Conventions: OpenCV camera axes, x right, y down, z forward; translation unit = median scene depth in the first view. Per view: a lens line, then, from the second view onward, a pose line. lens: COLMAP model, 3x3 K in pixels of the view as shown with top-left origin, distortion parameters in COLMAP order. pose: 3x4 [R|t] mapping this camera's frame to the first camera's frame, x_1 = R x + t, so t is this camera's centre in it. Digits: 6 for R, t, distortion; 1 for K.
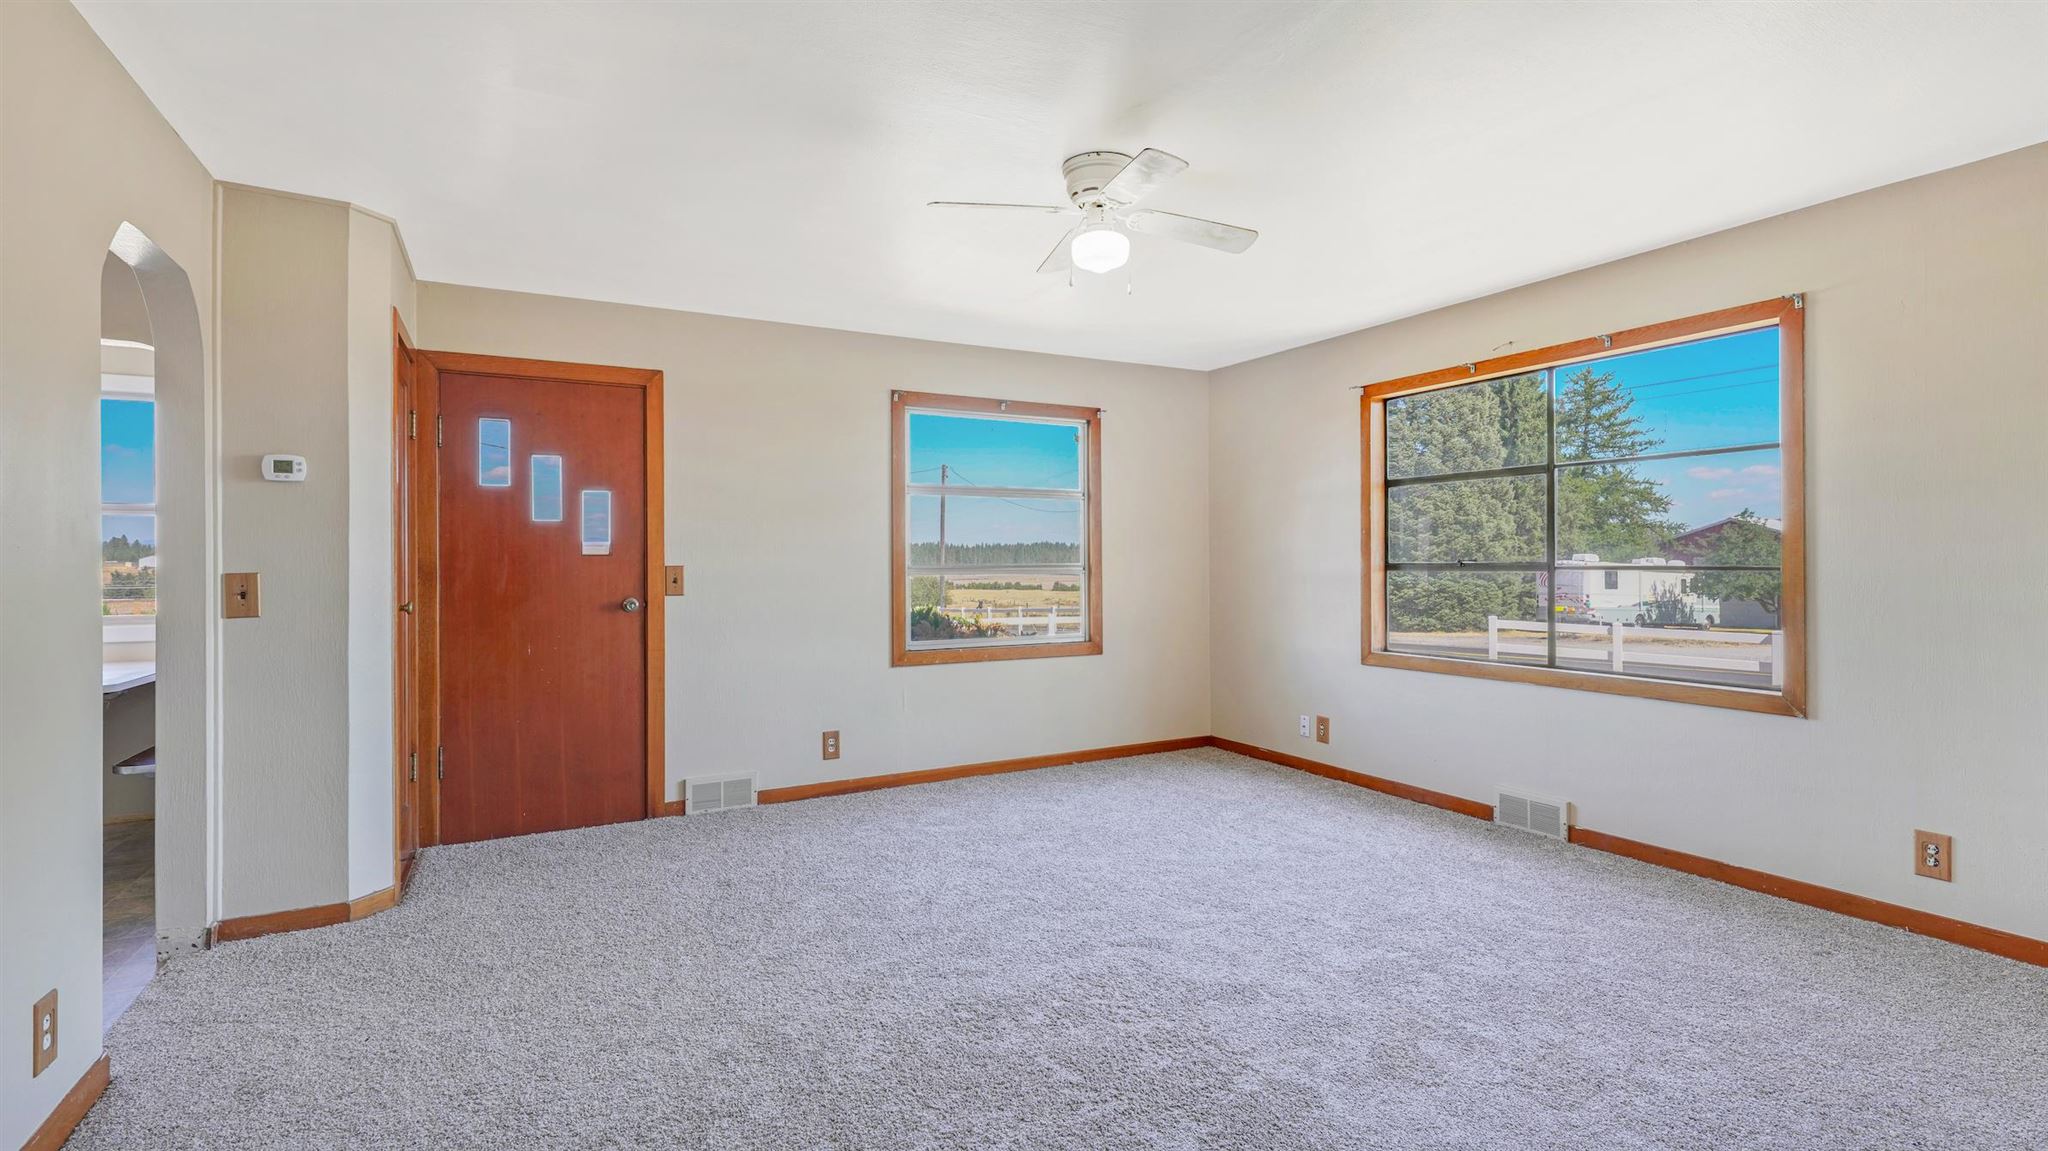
lens RADIAL K [[928.3, 0, 1023.1], [0, 928.3, 562.9], [0, 0, 1]] dist [-0.000011, 0.000117]
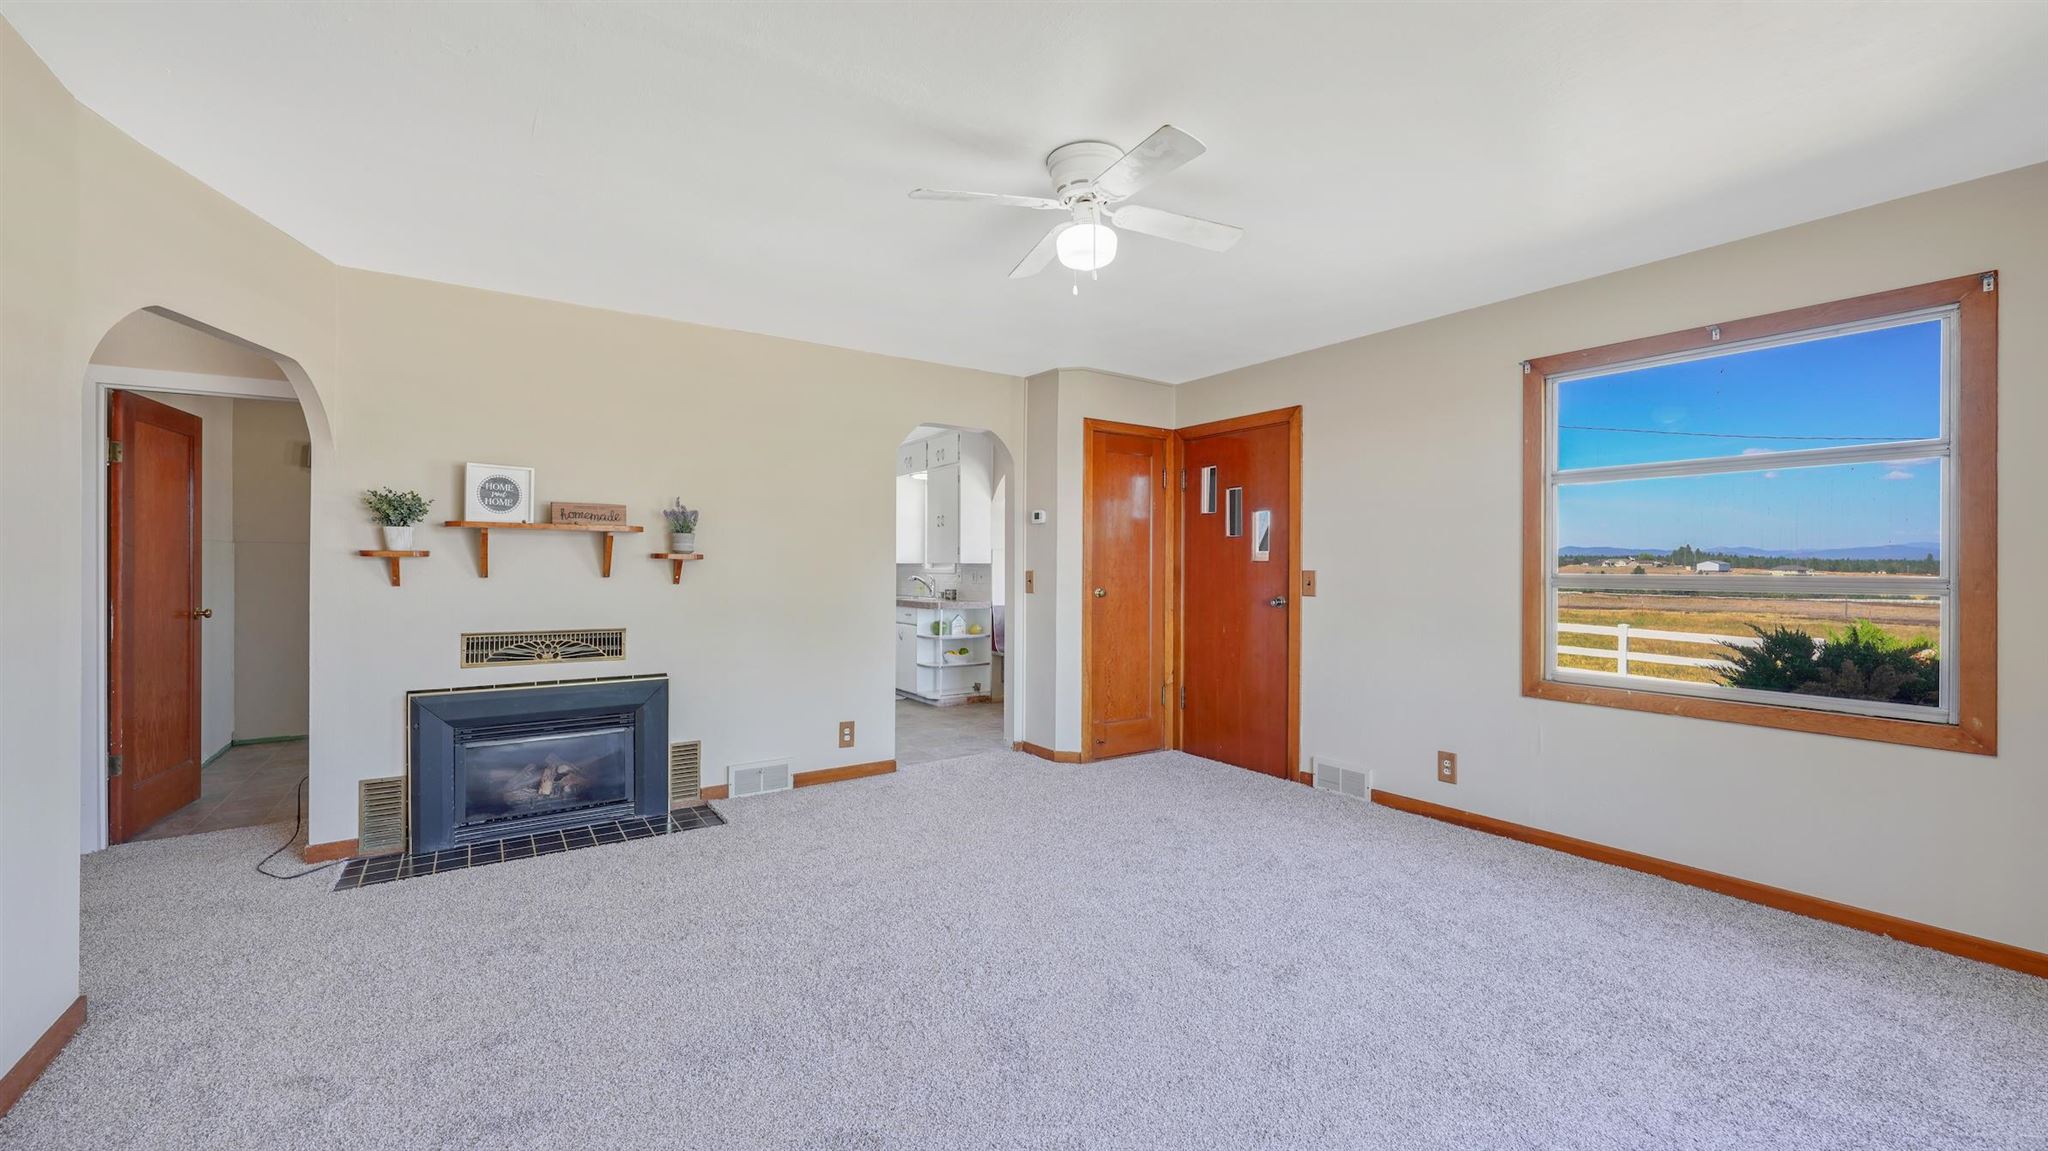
lens RADIAL K [[792.1, 0, 1023.5], [0, 792.1, 574.4], [0, 0, 1]] dist [-0.013943, 0.000169]
pose [[0.103374, 0.016770, -0.994501, 0.572543], [-0.007802, 0.999841, 0.016049, -0.005161], [0.994612, 0.006100, 0.103488, 0.543366]]
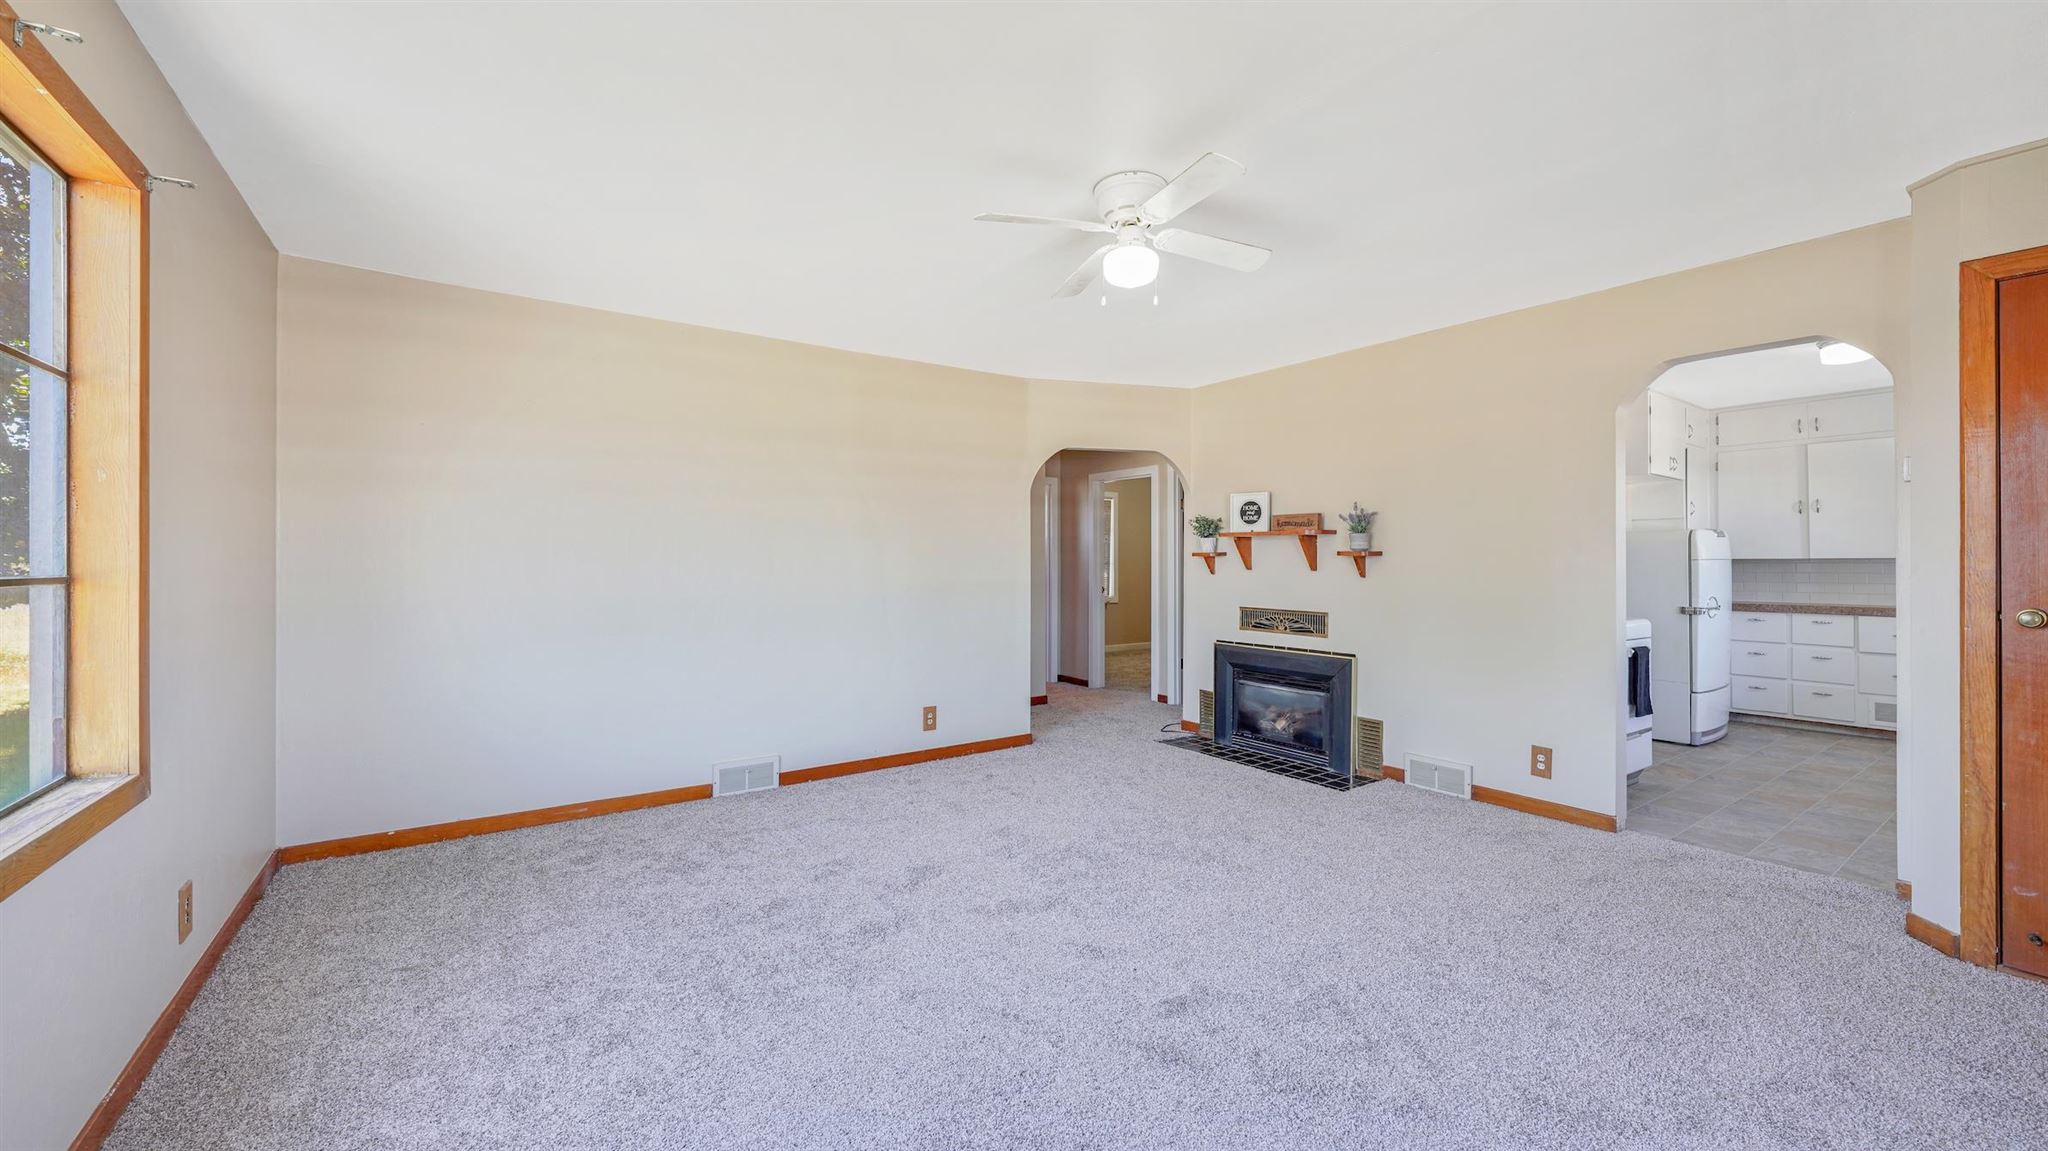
lens RADIAL K [[792.1, 0, 1023.8], [0, 792.1, 561.3], [0, 0, 1]] dist [-0.013943, 0.000169]
pose [[-0.995238, 0.002548, -0.097446, 0.182704], [0.002361, 0.999995, 0.002043, -0.000967], [0.097451, 0.001803, -0.995239, 1.209664]]
